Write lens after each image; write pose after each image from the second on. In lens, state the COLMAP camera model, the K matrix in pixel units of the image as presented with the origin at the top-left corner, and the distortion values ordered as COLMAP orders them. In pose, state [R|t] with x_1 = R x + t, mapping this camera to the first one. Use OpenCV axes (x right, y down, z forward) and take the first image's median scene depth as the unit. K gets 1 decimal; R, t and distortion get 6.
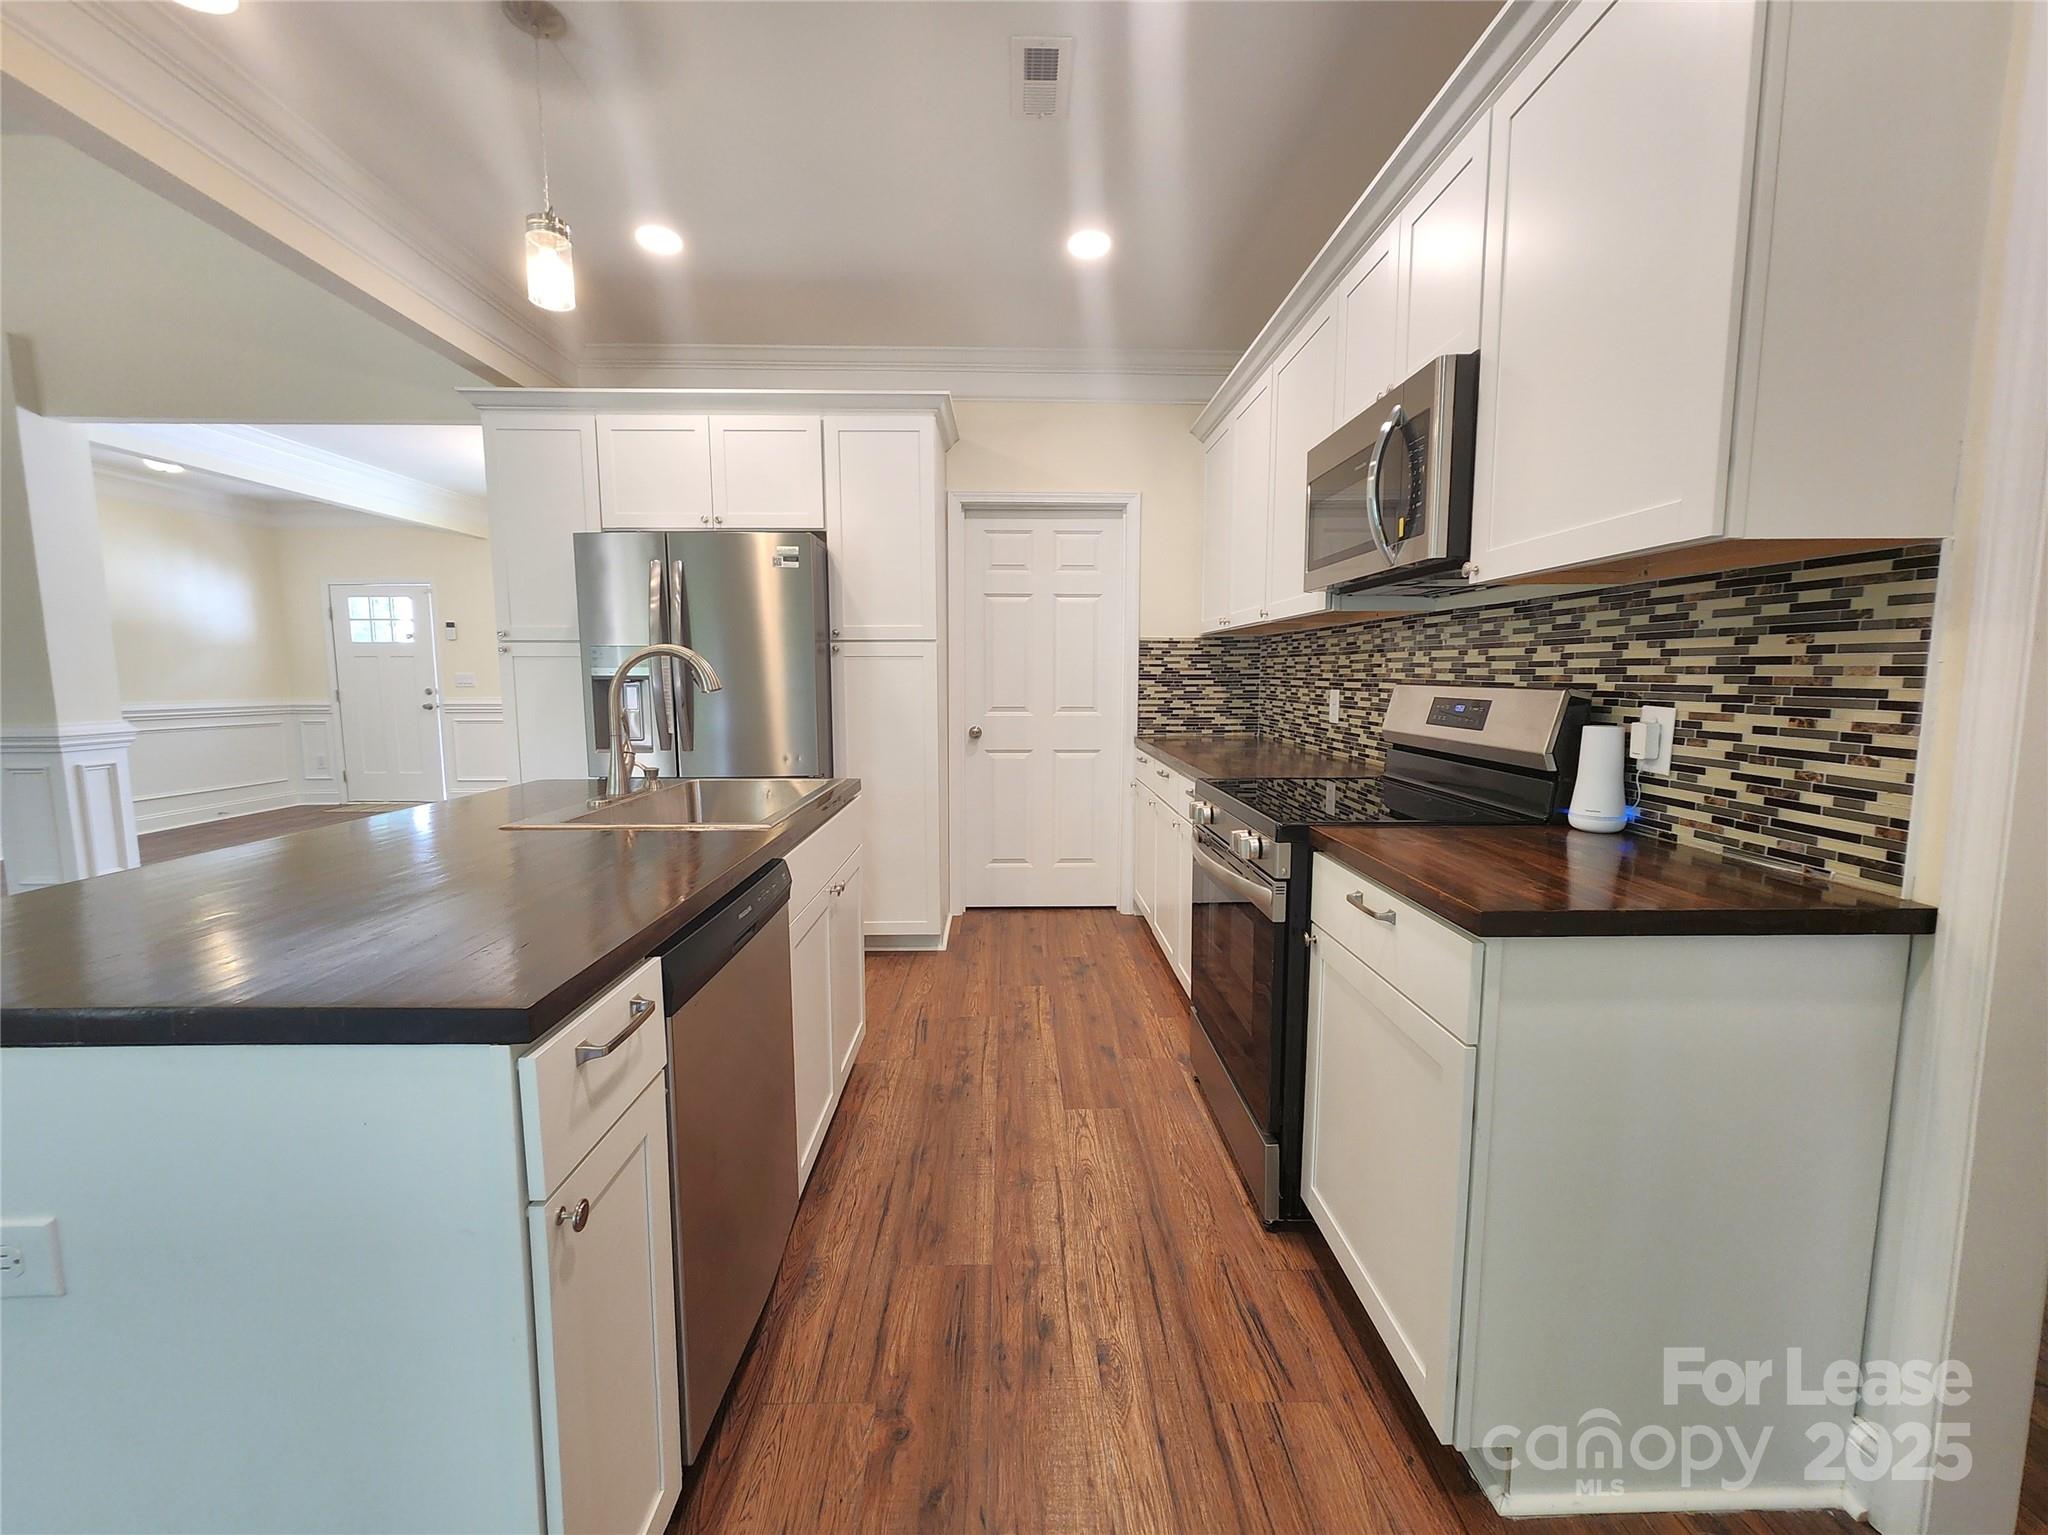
lens RADIAL K [[847.8, 0, 1032.3], [0, 847.8, 767.9], [0, 0, 1]] dist [0.004108, -0.001429]
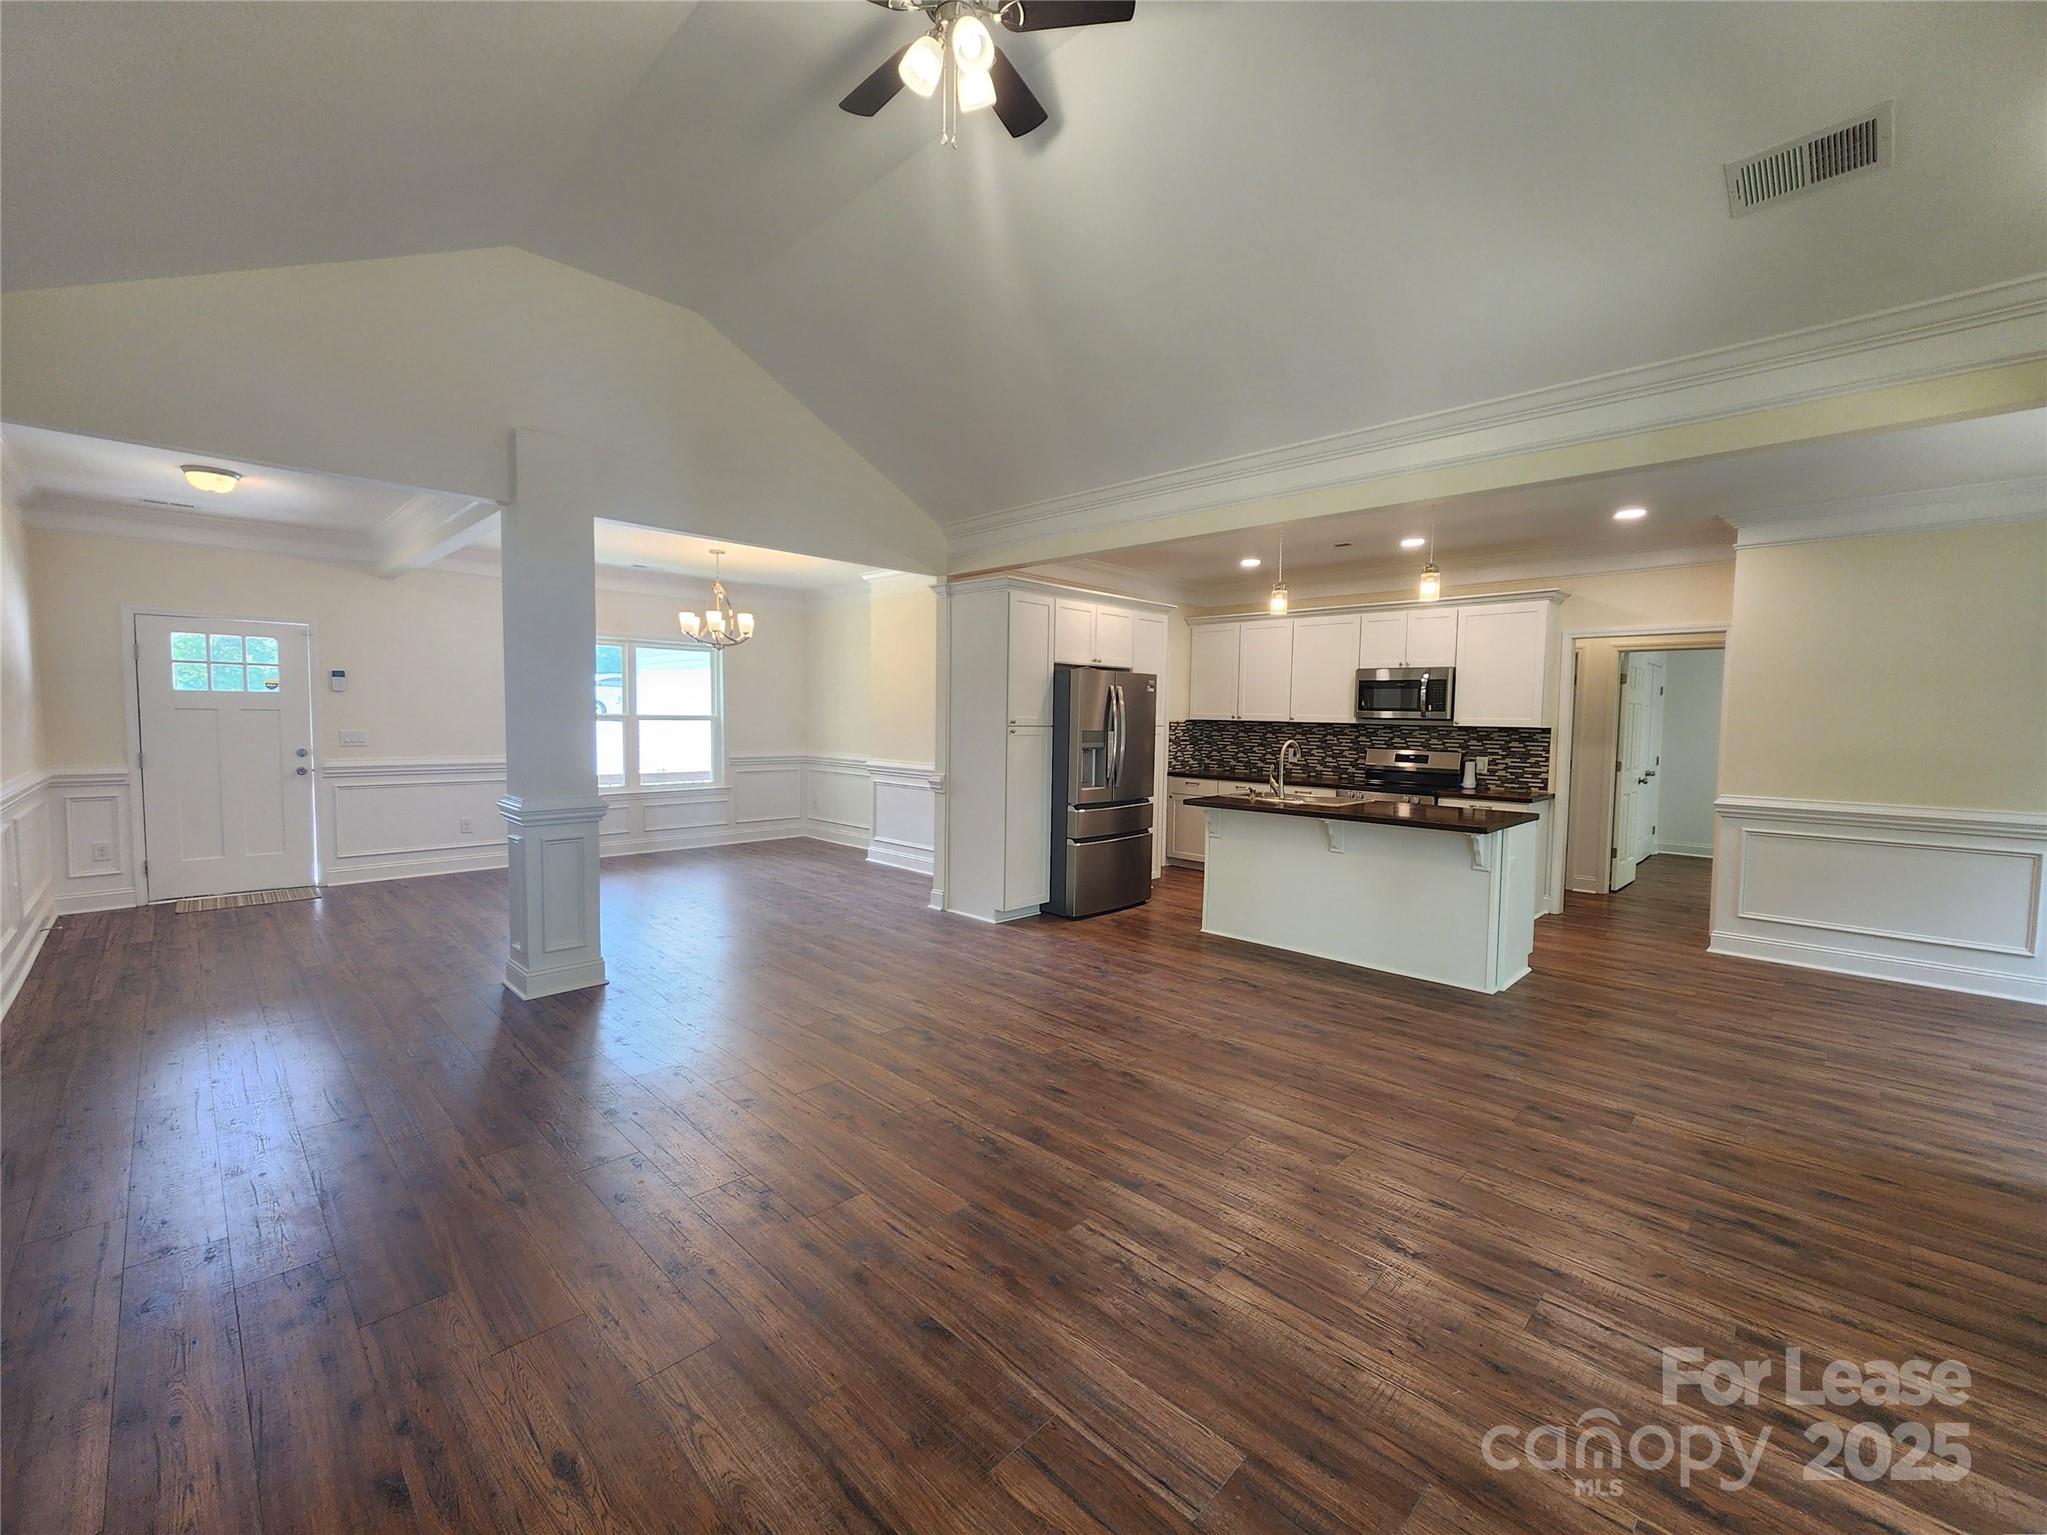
lens RADIAL K [[847.4, 0, 1037.7], [0, 847.4, 769.4], [0, 0, 1]] dist [0.004108, -0.001429]
pose [[0.708222, -0.034076, 0.705167, -1.899015], [0.061419, 0.998021, -0.013457, -0.045181], [-0.703313, 0.052842, 0.708914, -0.203562]]
